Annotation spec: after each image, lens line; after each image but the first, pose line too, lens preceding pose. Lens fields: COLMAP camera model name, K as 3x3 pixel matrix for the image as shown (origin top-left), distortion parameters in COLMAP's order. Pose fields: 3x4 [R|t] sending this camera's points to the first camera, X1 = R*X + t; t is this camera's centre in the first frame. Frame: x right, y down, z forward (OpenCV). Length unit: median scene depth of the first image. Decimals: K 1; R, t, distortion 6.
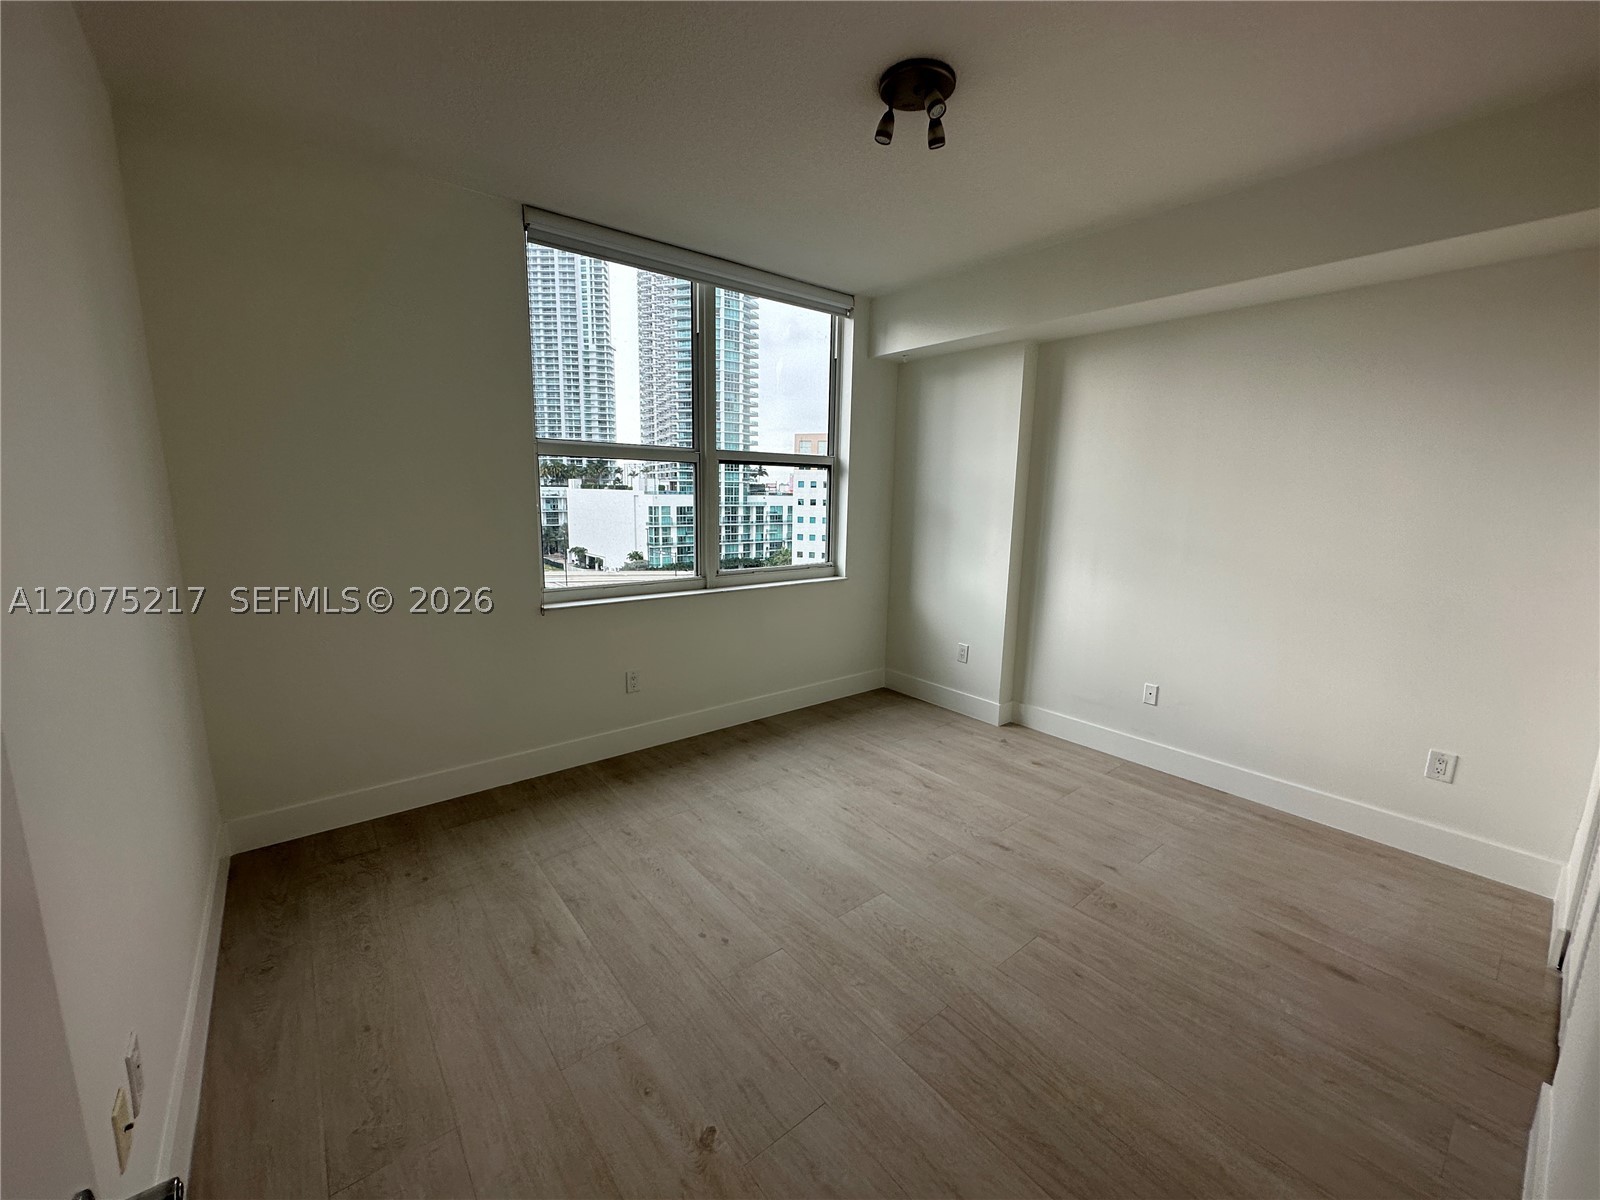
lens RADIAL K [[632.0, 0, 795.9], [0, 632.0, 604.1], [0, 0, 1]] dist [-0.000477, -0.000042]
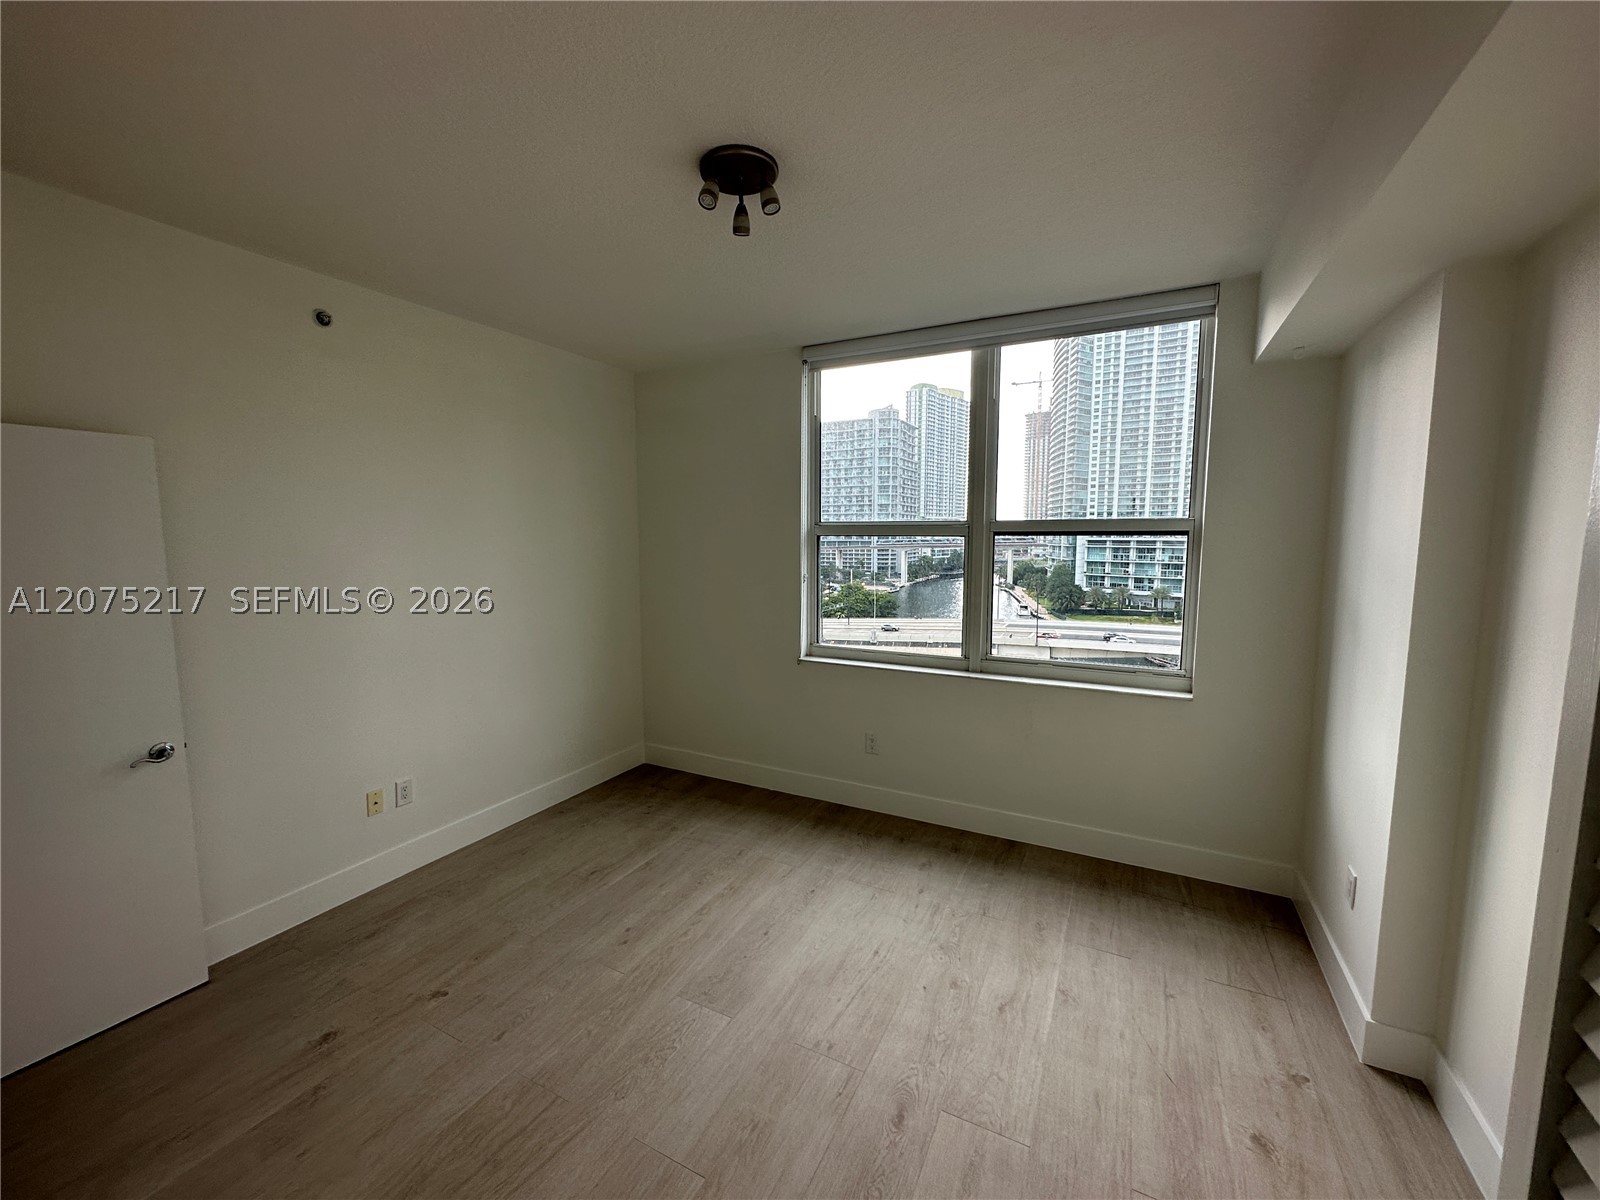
lens RADIAL K [[635.9, 0, 799.3], [0, 635.9, 602.2], [0, 0, 1]] dist [-0.001222, 0.000023]
pose [[0.404188, 0.079273, -0.911234, 0.728913], [-0.154939, 0.987774, 0.017207, -0.124455], [0.901458, 0.134231, 0.411529, 0.479361]]
